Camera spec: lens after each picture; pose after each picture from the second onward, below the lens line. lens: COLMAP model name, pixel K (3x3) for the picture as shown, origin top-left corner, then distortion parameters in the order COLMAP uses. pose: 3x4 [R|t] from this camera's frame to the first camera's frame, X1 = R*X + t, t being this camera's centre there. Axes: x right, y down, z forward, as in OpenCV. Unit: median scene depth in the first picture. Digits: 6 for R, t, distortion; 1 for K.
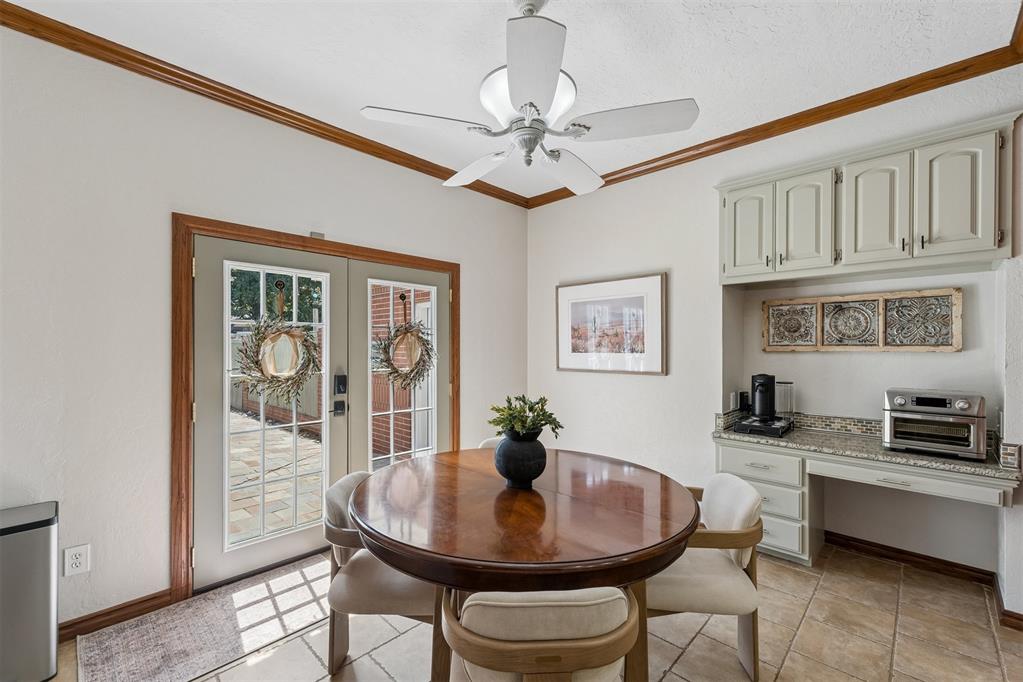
lens RADIAL K [[429.1, 0, 512.1], [0, 429.1, 346.2], [0, 0, 1]] dist [0.003146, 0.000483]
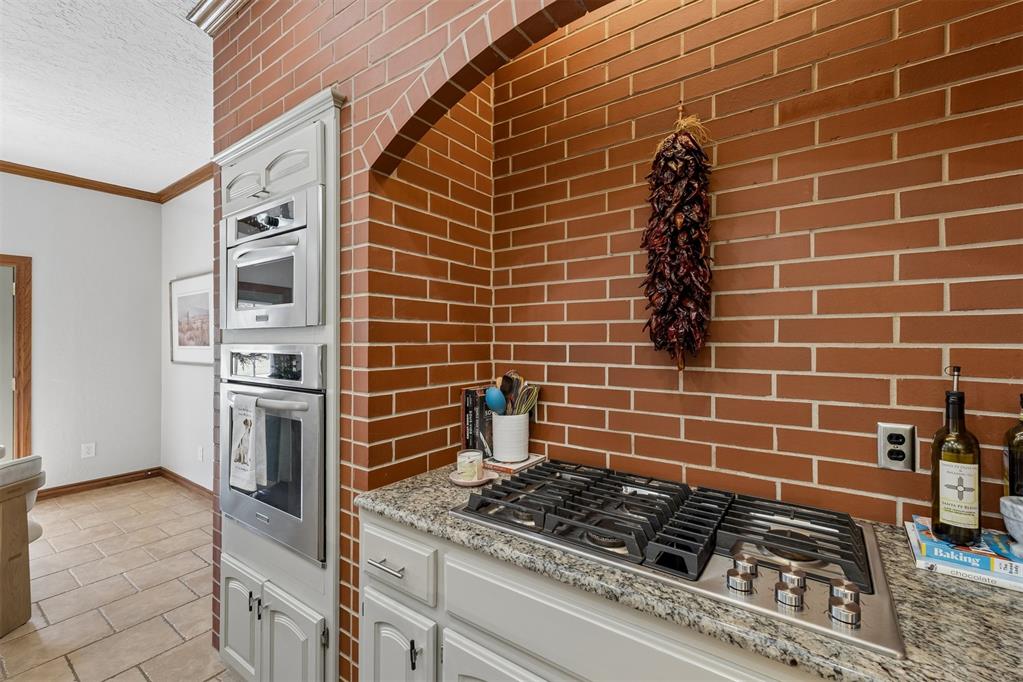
lens RADIAL K [[436.8, 0, 512.4], [0, 436.8, 336.0], [0, 0, 1]] dist [0.003527, 0.000353]
pose [[0.989499, -0.003409, 0.144497, 0.800186], [0.004480, 0.999965, -0.007087, 0.001661], [-0.144468, 0.007660, 0.989480, -0.152765]]
